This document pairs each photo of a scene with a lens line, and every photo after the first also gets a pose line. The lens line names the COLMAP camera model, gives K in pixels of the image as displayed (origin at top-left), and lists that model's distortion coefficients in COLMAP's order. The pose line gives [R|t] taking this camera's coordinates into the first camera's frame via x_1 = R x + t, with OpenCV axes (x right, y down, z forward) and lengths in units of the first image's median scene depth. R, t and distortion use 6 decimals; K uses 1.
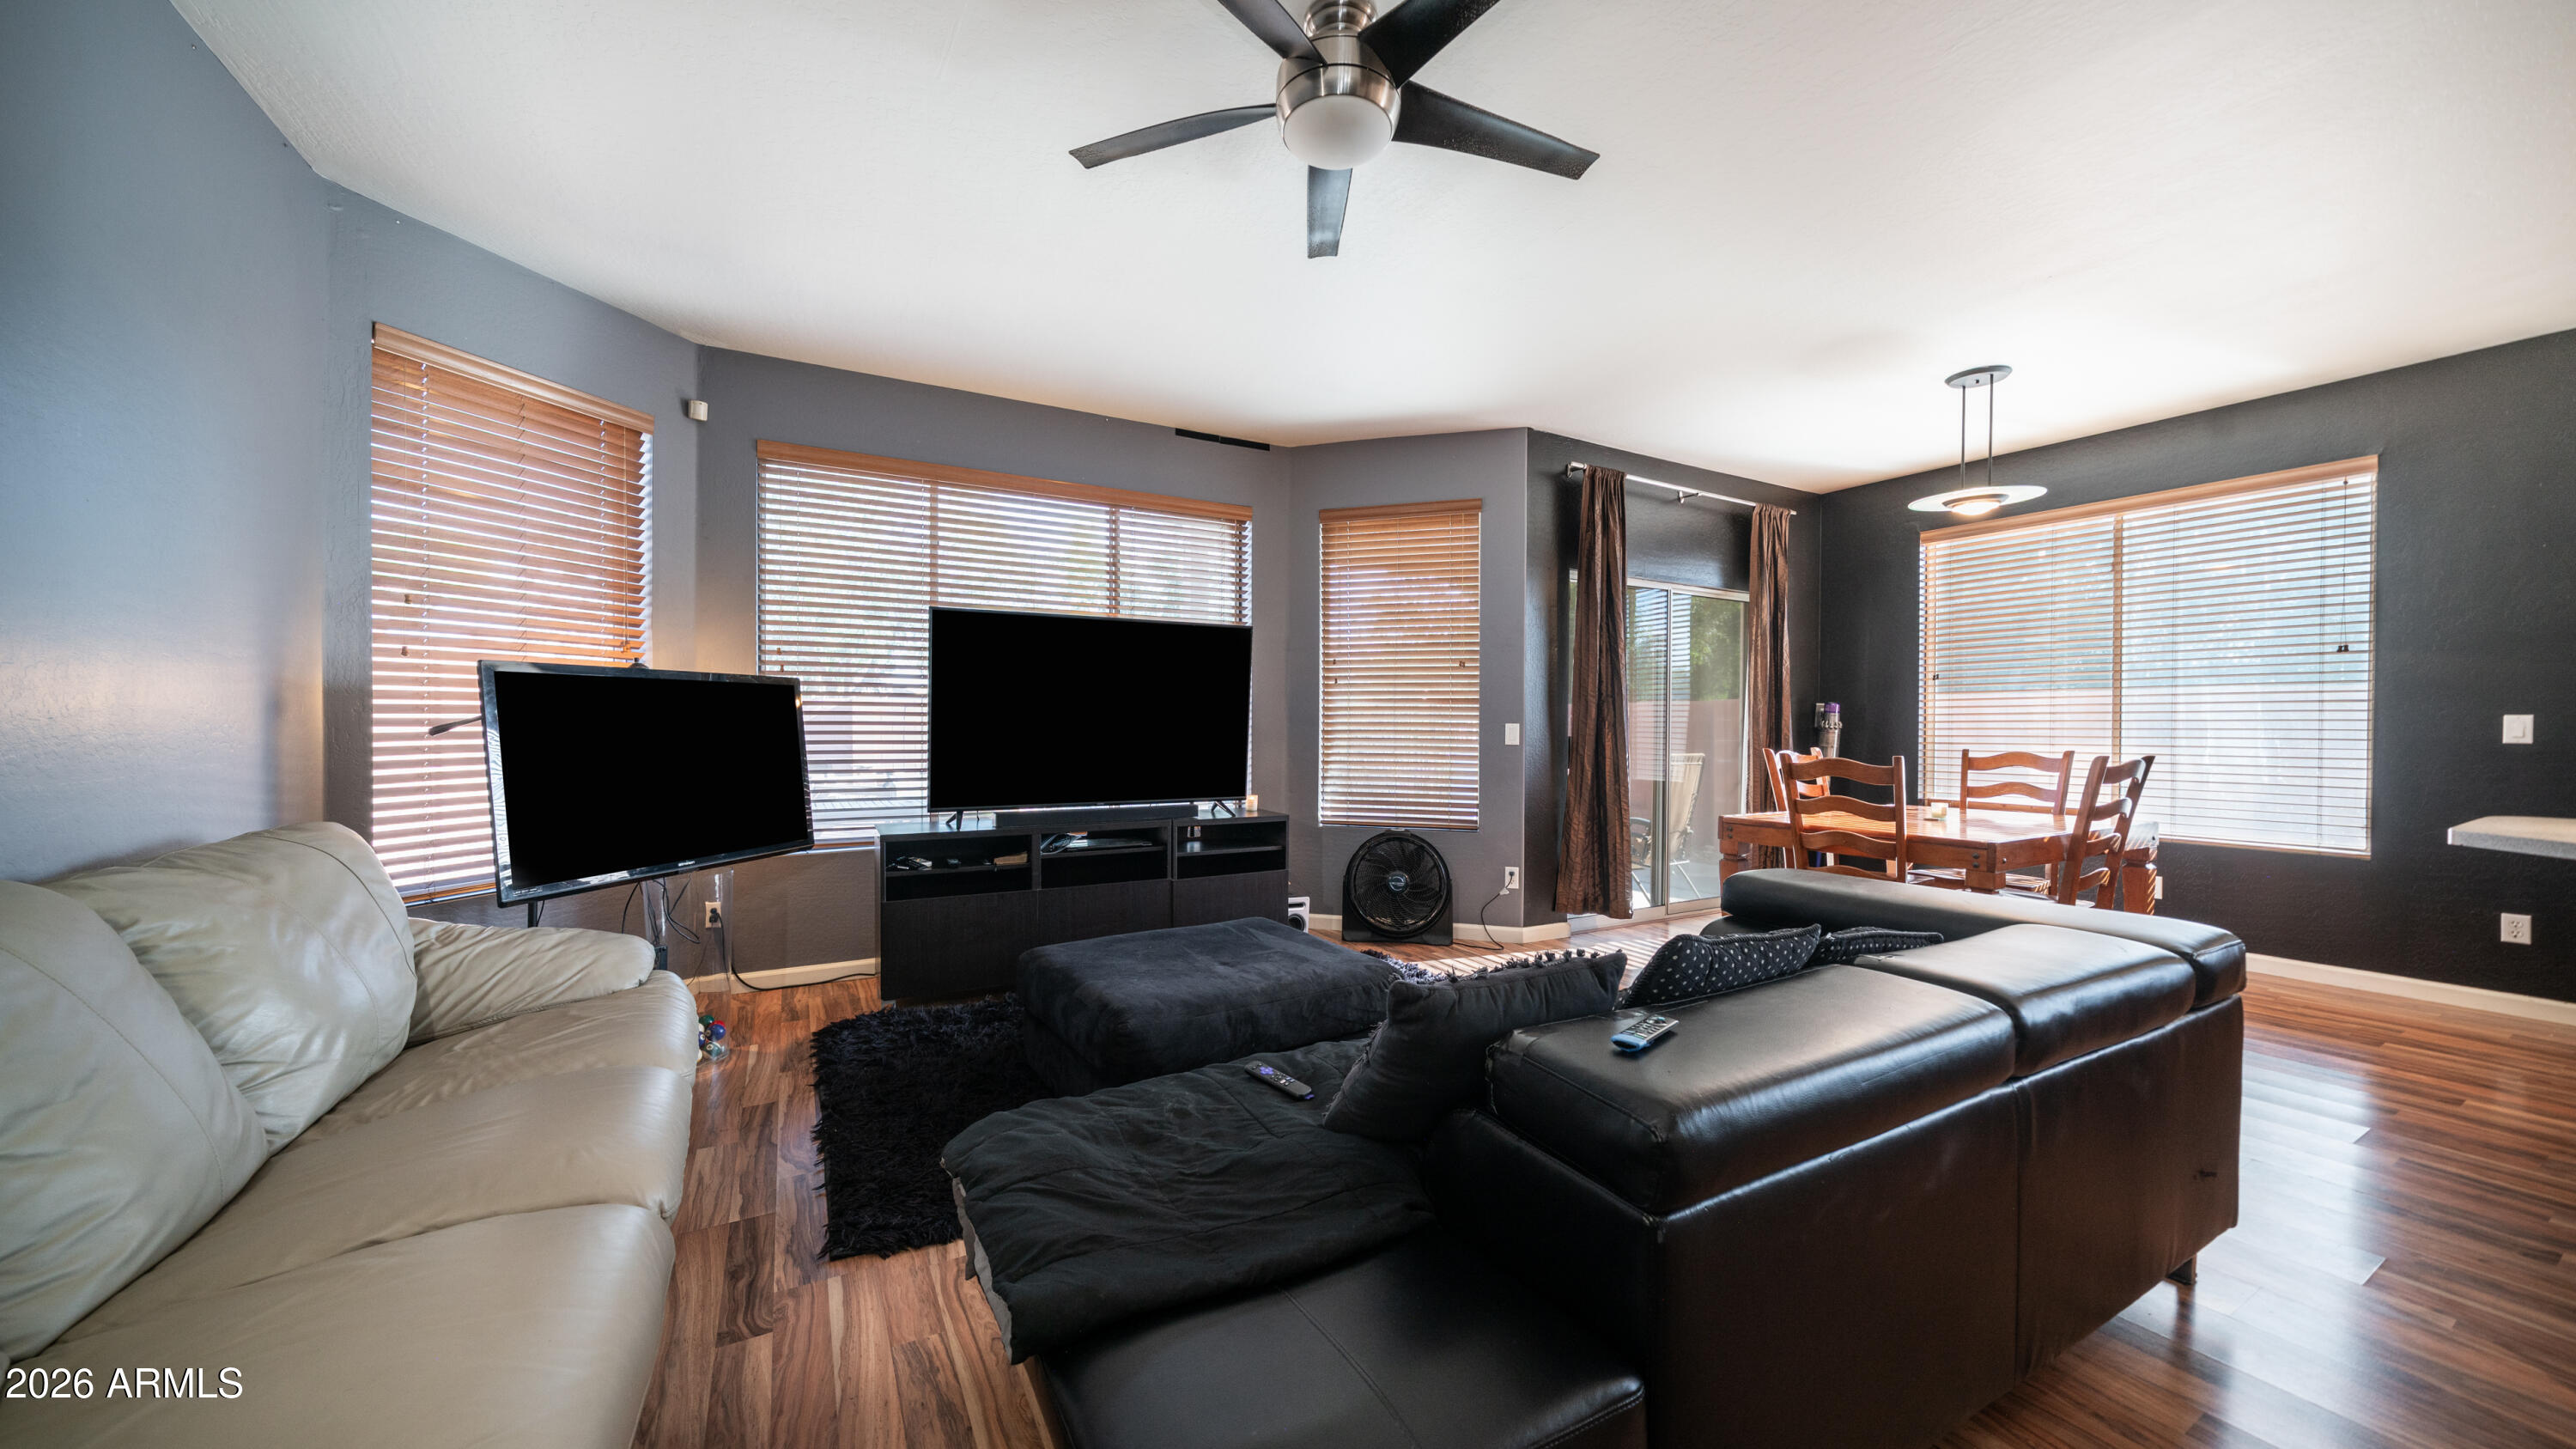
lens RADIAL K [[860.9, 0, 1281.3], [0, 860.9, 735.4], [0, 0, 1]] dist [-0.002466, -0.000002]
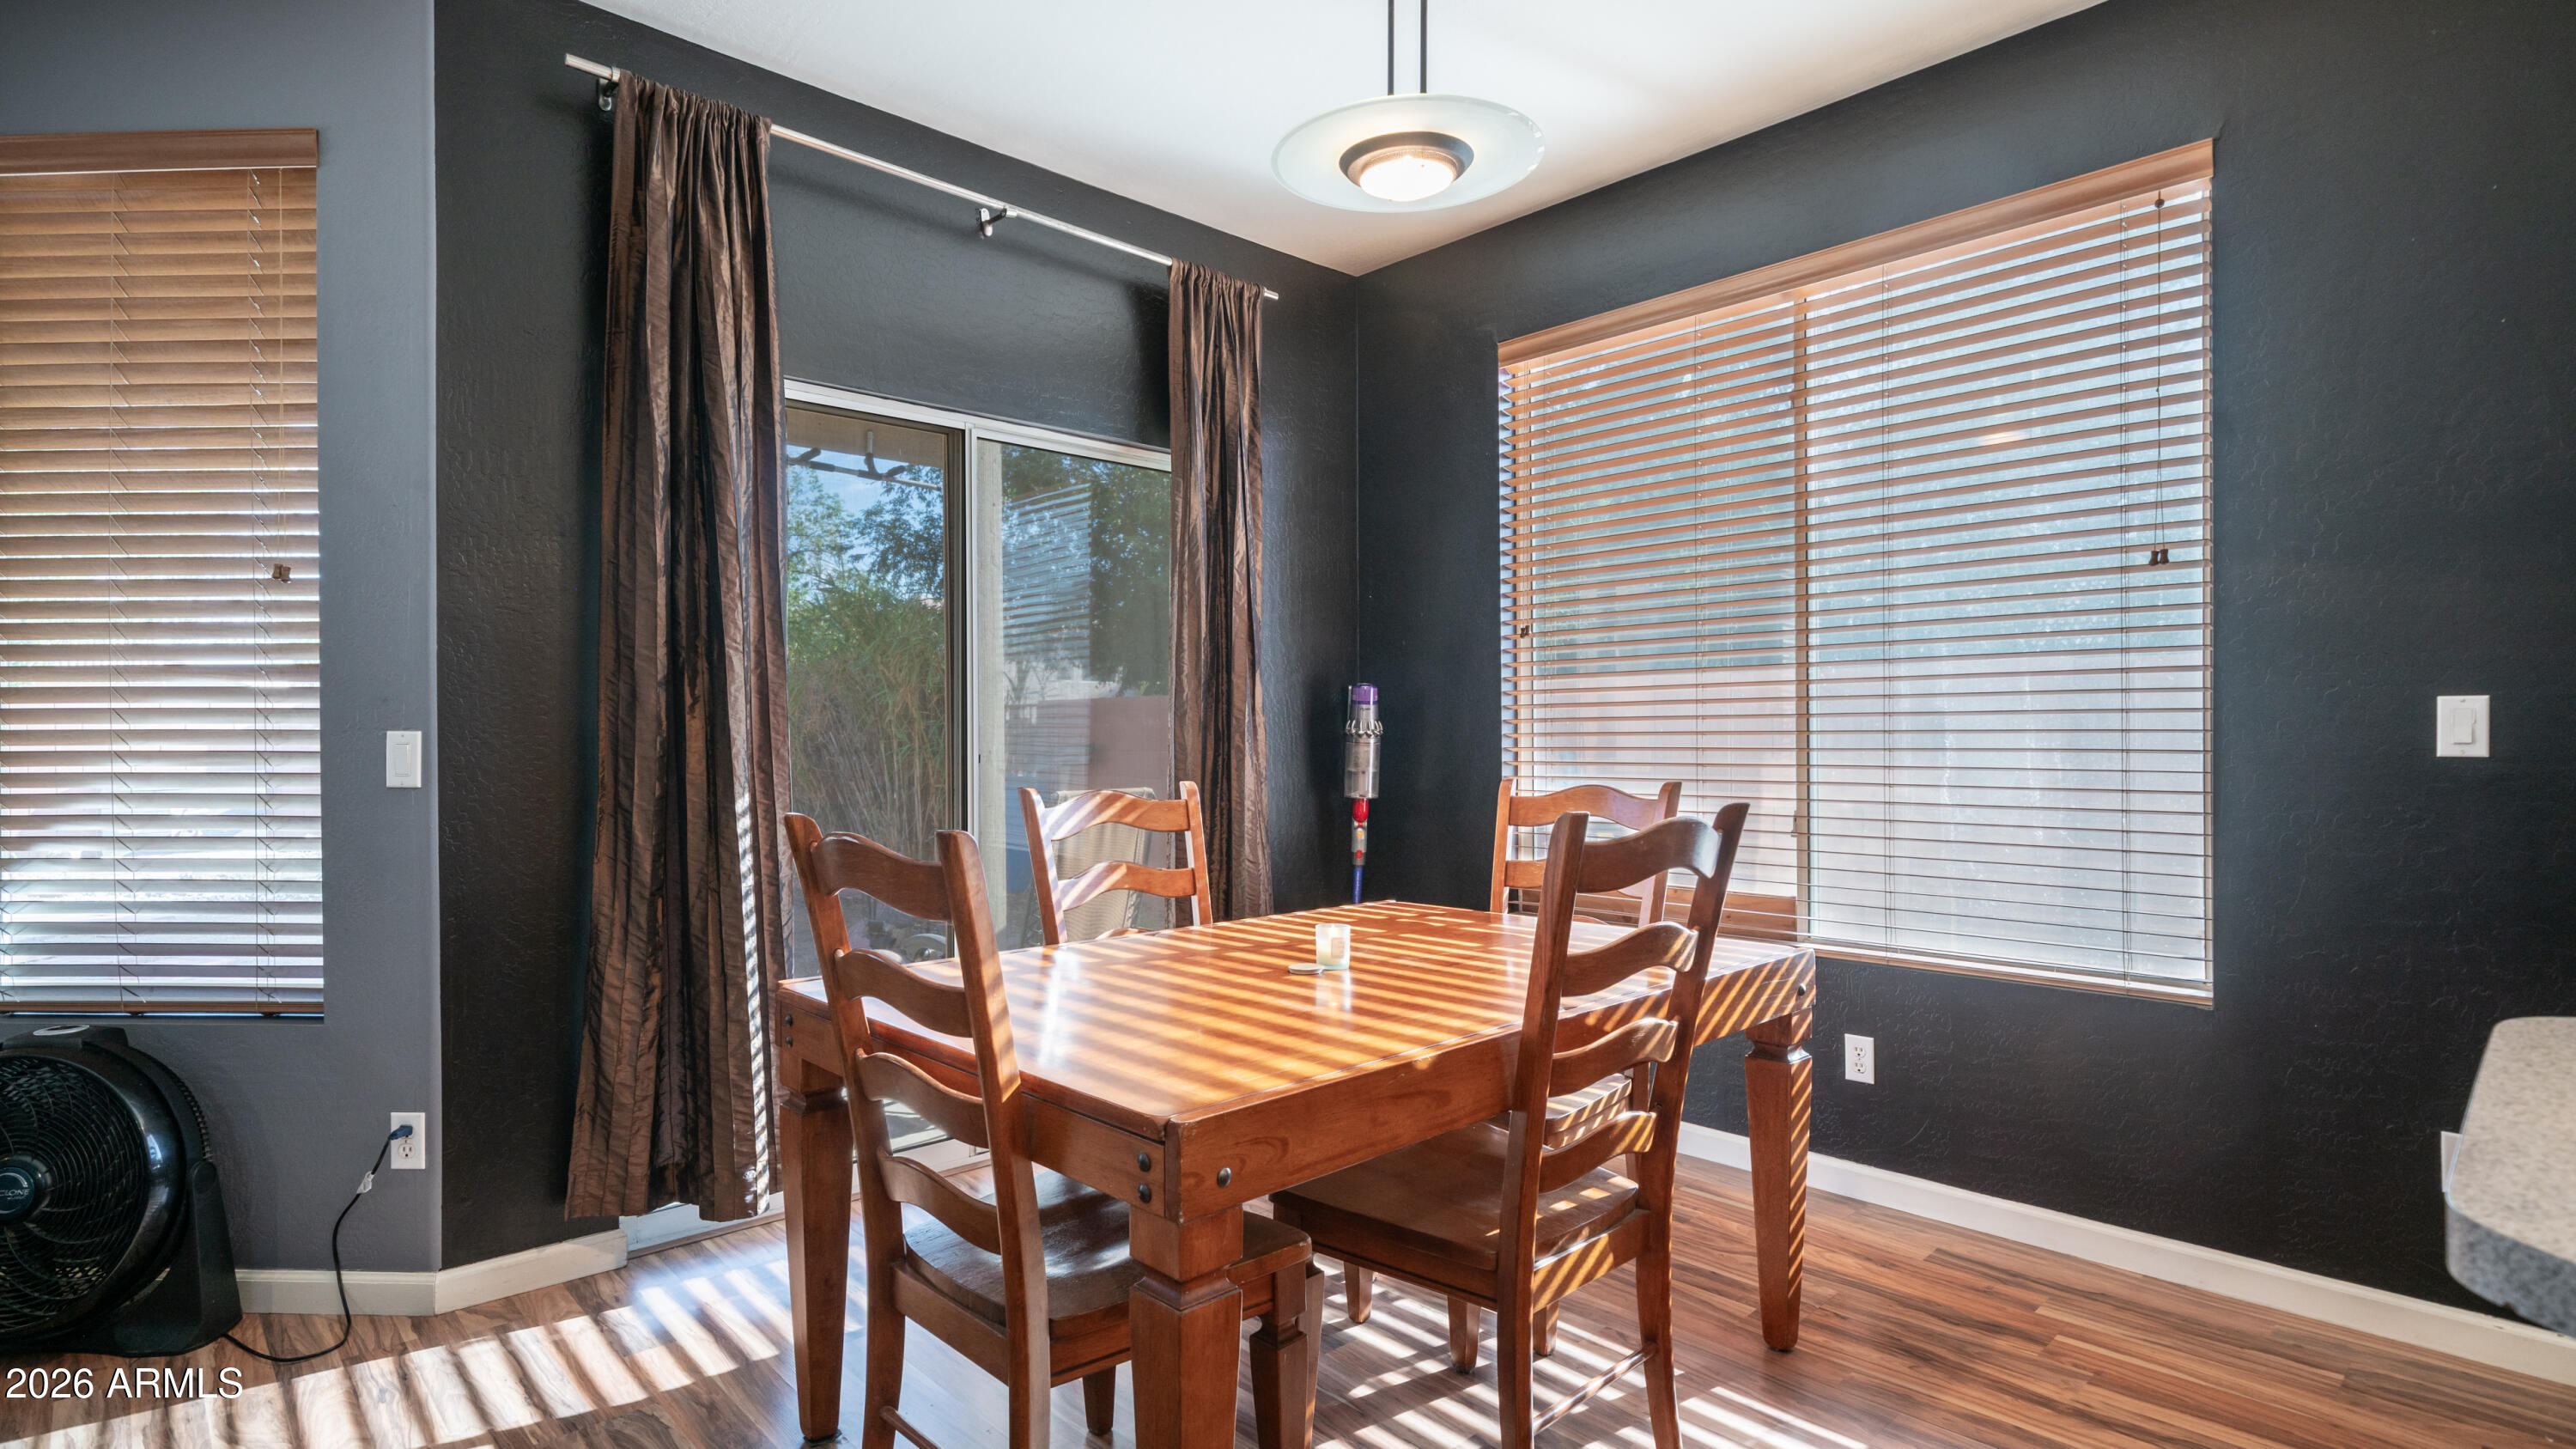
lens RADIAL K [[1233.9, 0, 1272.1], [0, 1233.9, 737.7], [0, 0, 1]] dist [0.006134, 0.000891]
pose [[0.972491, -0.009482, 0.232747, 0.597358], [0.011390, 0.999912, -0.006853, -0.003428], [-0.232661, 0.009315, 0.972513, 0.447520]]
